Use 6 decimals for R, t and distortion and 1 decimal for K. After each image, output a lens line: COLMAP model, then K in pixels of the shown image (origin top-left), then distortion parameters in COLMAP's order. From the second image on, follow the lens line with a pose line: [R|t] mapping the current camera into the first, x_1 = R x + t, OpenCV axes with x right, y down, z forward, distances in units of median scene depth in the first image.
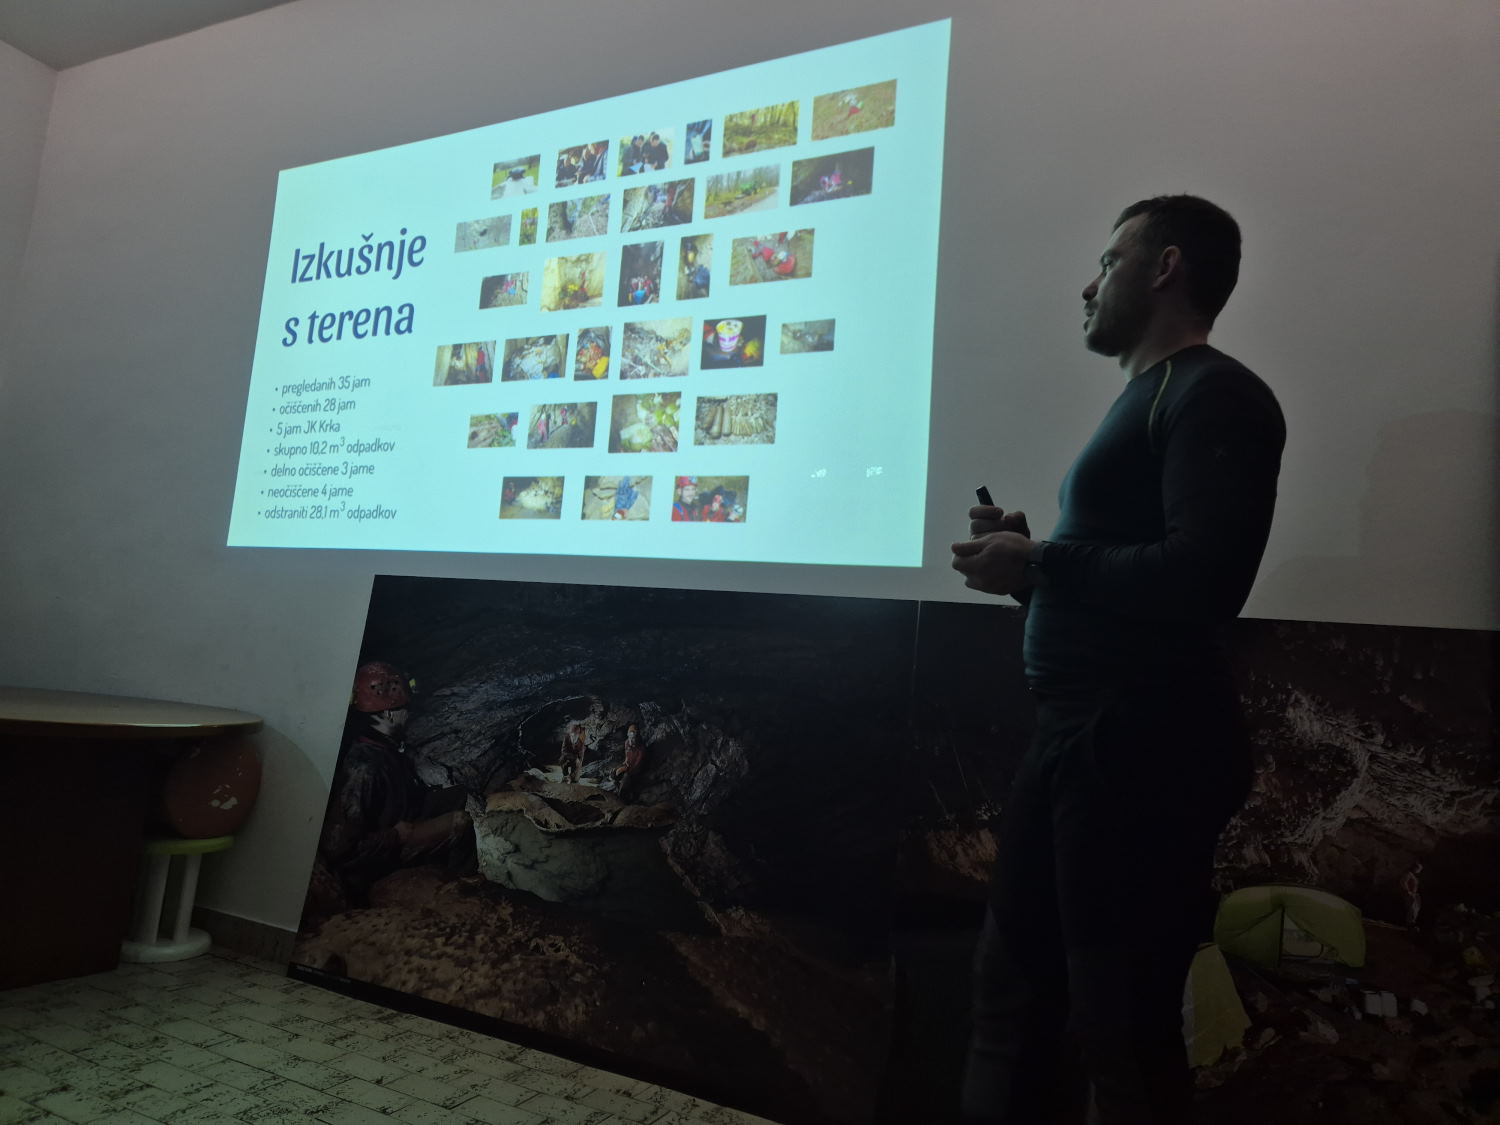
lens RADIAL K [[1011.8, 0, 761.3], [0, 1011.8, 556.2], [0, 0, 1]] dist [0.056484, -0.035476]
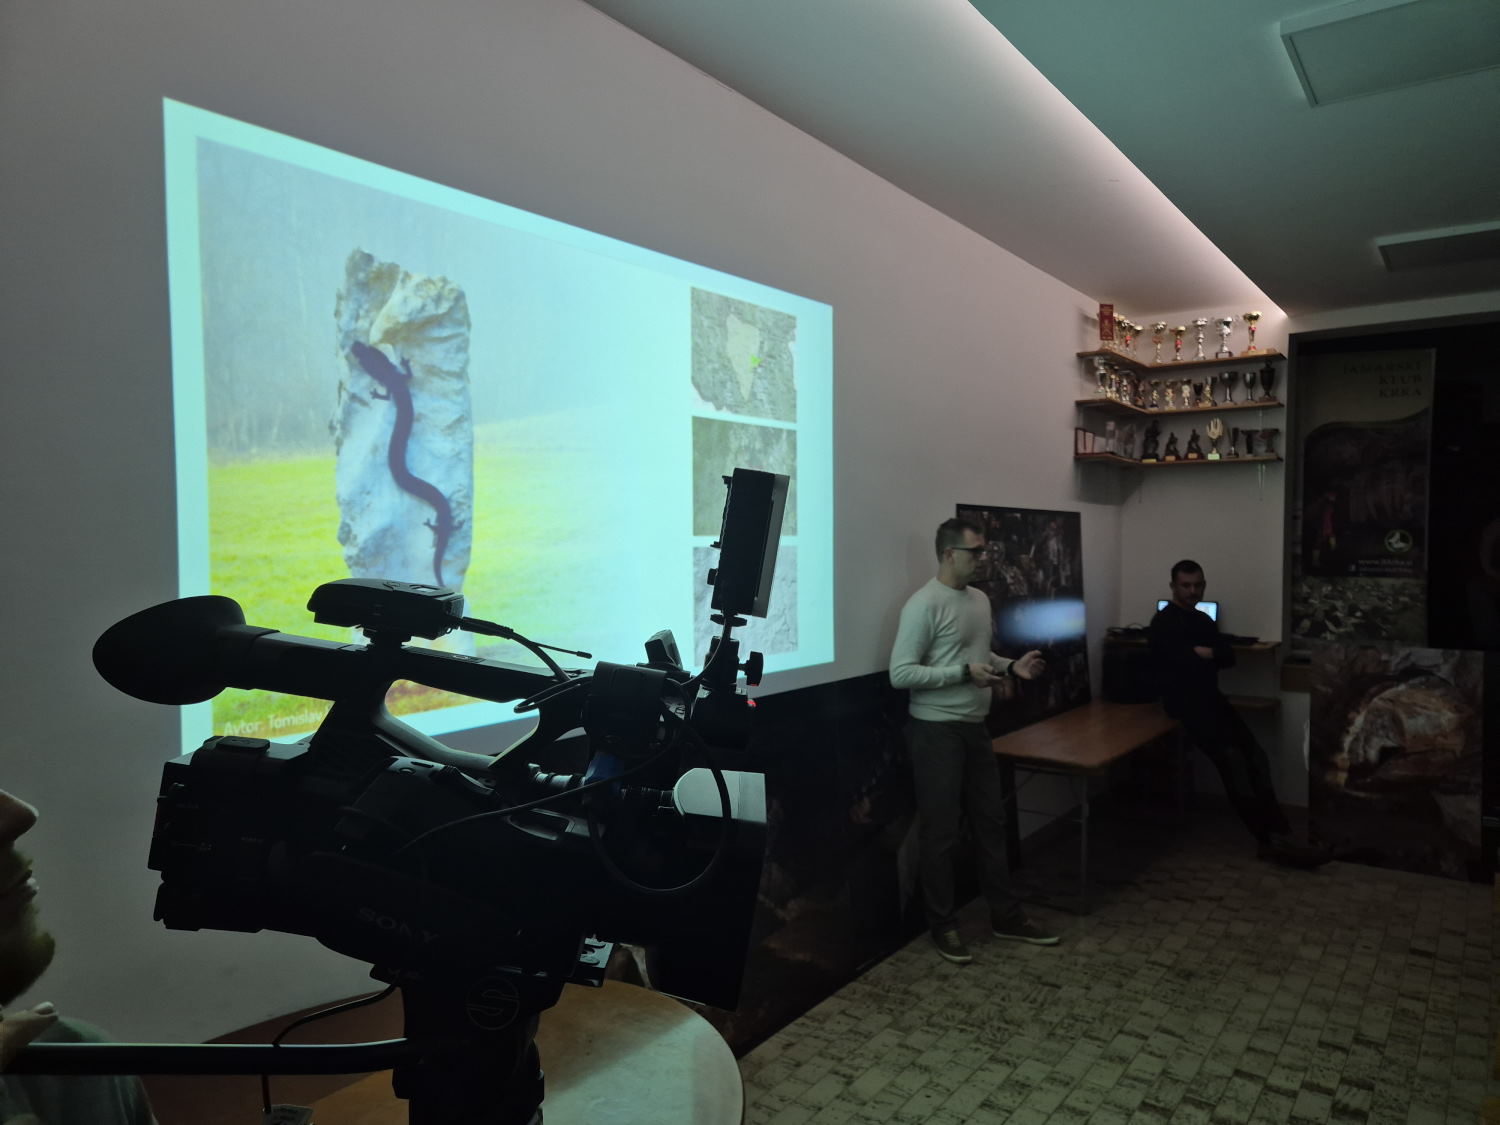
lens RADIAL K [[1011.8, 0, 754.2], [0, 1011.8, 562.5], [0, 0, 1]] dist [0.056484, -0.035476]
pose [[0.186406, -0.117661, 0.975402, -1.802081], [-0.111106, 0.983909, 0.139920, -0.450596], [-0.976170, -0.134455, 0.170334, 1.046216]]
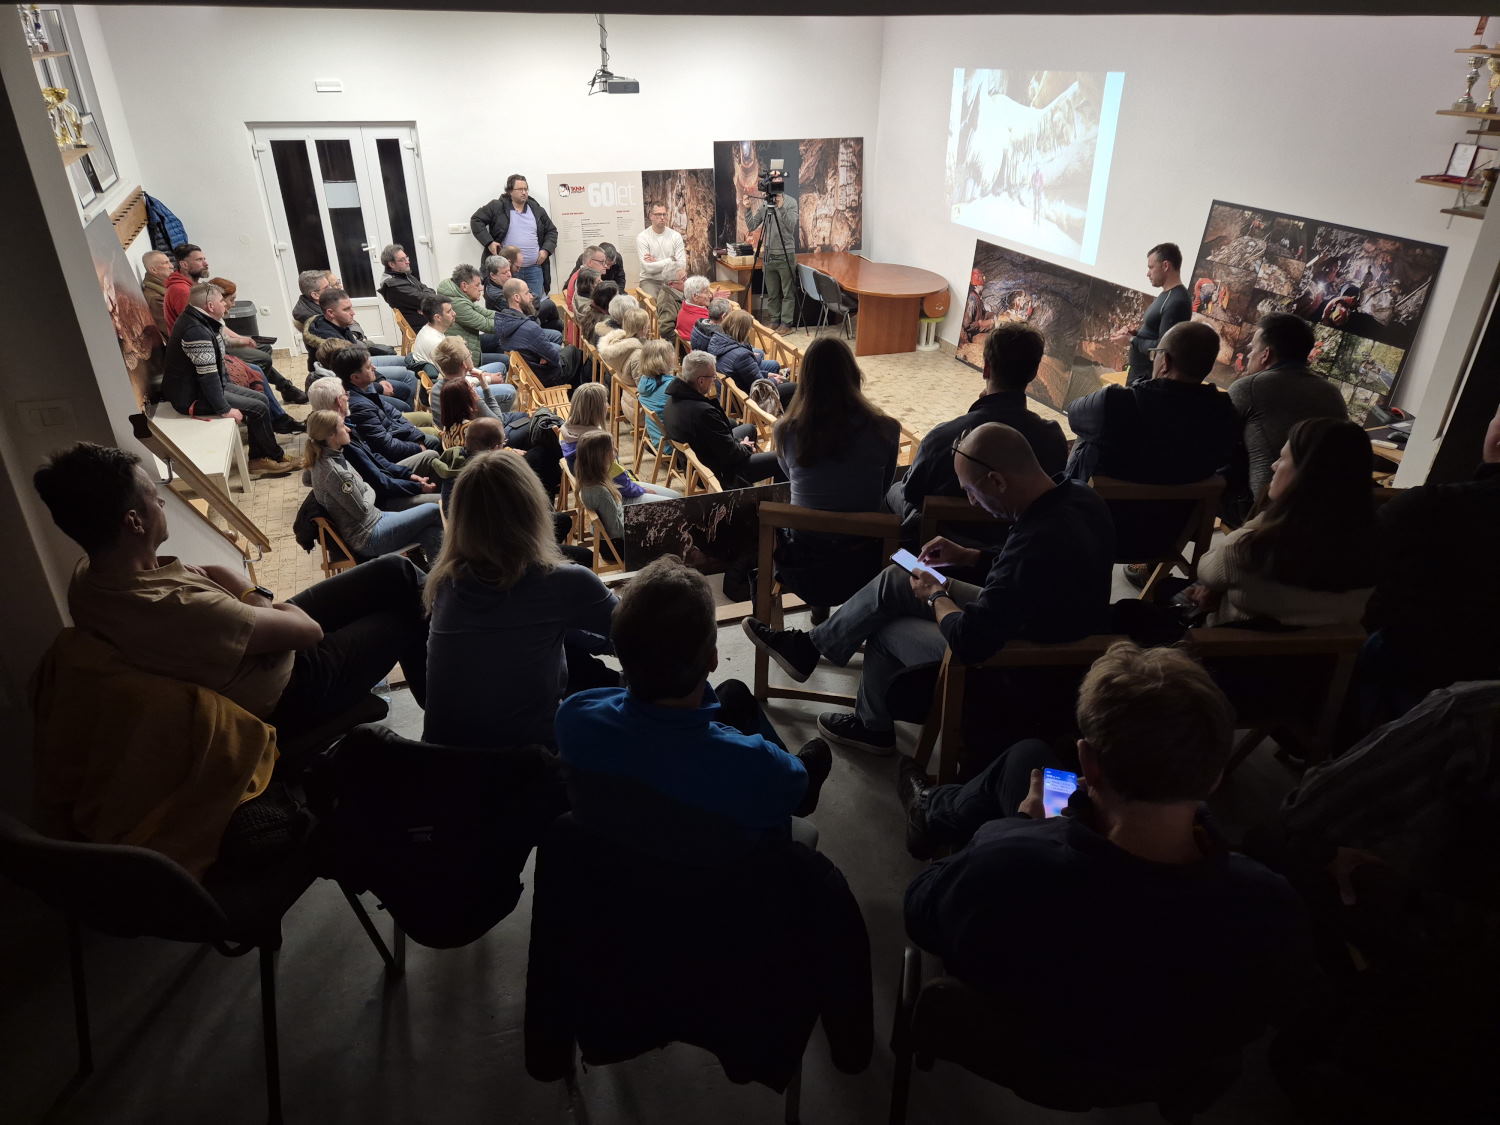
lens RADIAL K [[1011.8, 0, 739.7], [0, 1011.8, 566.3], [0, 0, 1]] dist [0.056484, -0.035476]
pose [[0.717597, 0.244649, -0.652075, 2.195382], [0.153875, 0.857441, 0.491037, -1.220055], [0.679247, -0.452705, 0.577652, -2.778324]]
